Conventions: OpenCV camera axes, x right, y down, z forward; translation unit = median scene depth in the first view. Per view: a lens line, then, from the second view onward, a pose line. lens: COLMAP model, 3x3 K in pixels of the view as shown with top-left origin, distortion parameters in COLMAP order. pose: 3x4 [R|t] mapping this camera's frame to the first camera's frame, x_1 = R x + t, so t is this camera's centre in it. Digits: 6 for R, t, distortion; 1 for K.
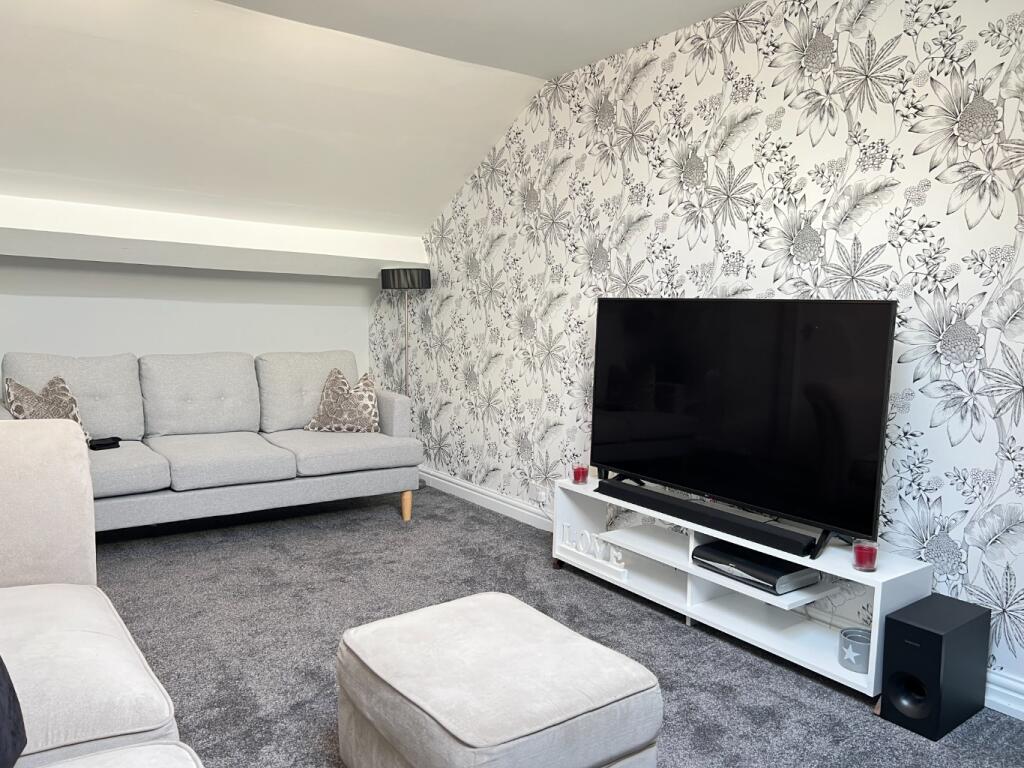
lens RADIAL K [[791.3, 0, 509.7], [0, 791.3, 378.8], [0, 0, 1]] dist [0.075992, -0.069066]
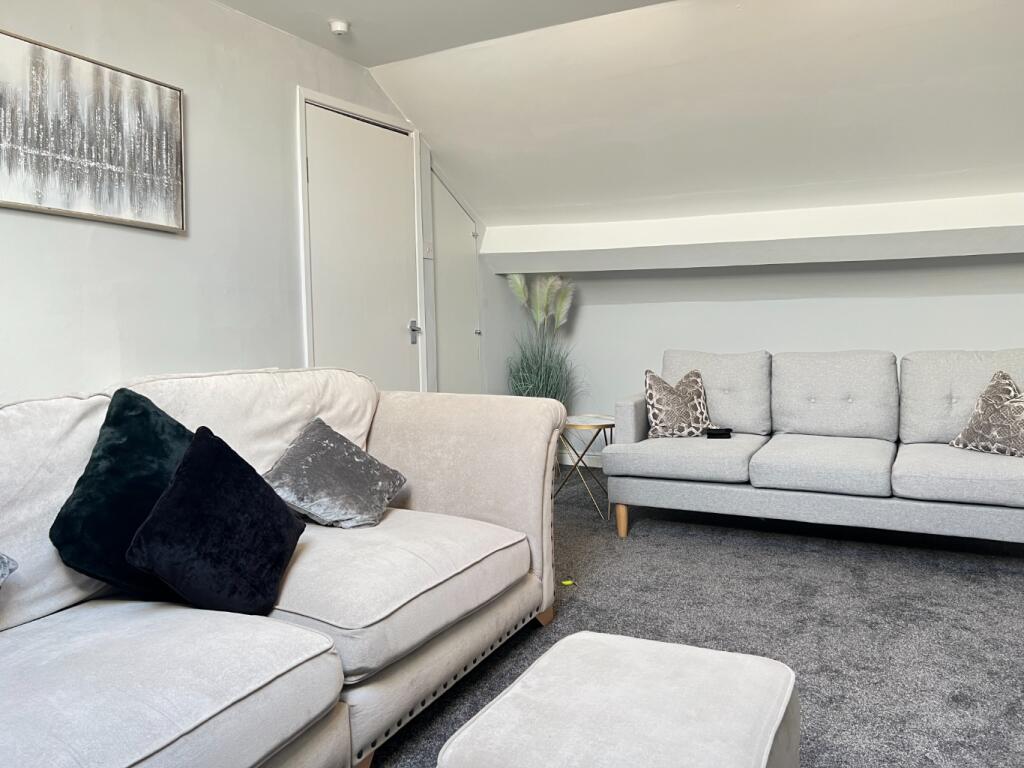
lens RADIAL K [[791.3, 0, 509.7], [0, 791.3, 378.8], [0, 0, 1]] dist [0.075992, -0.069066]
pose [[0.439951, 0.033613, -0.897393, 0.310004], [-0.039376, 0.999060, 0.018117, -0.001288], [0.897158, 0.027365, 0.440861, 0.250993]]
